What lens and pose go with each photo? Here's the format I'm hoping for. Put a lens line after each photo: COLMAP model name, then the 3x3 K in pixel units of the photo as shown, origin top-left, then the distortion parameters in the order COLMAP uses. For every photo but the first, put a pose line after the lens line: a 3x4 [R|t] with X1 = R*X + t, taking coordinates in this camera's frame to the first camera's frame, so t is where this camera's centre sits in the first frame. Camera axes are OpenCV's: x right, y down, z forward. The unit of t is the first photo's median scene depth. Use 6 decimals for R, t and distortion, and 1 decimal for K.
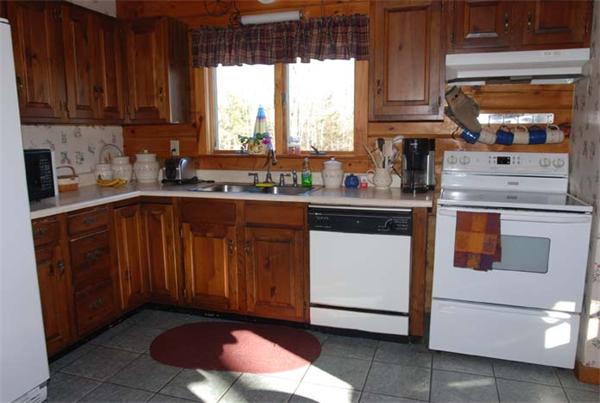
lens RADIAL K [[459.2, 0, 300.0], [0, 459.2, 201.5], [0, 0, 1]] dist [-0.067291, 0.044652]
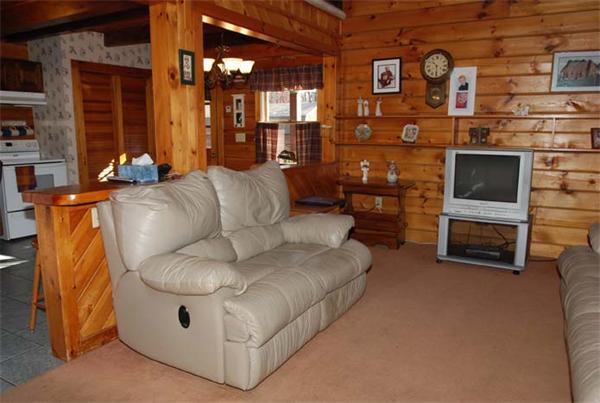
lens RADIAL K [[459.2, 0, 300.0], [0, 459.2, 201.5], [0, 0, 1]] dist [-0.067291, 0.044652]
pose [[0.192771, -0.146119, 0.970303, -1.376811], [0.146346, 0.982072, 0.118817, 0.118213], [-0.970269, 0.119095, 0.210699, -0.675560]]
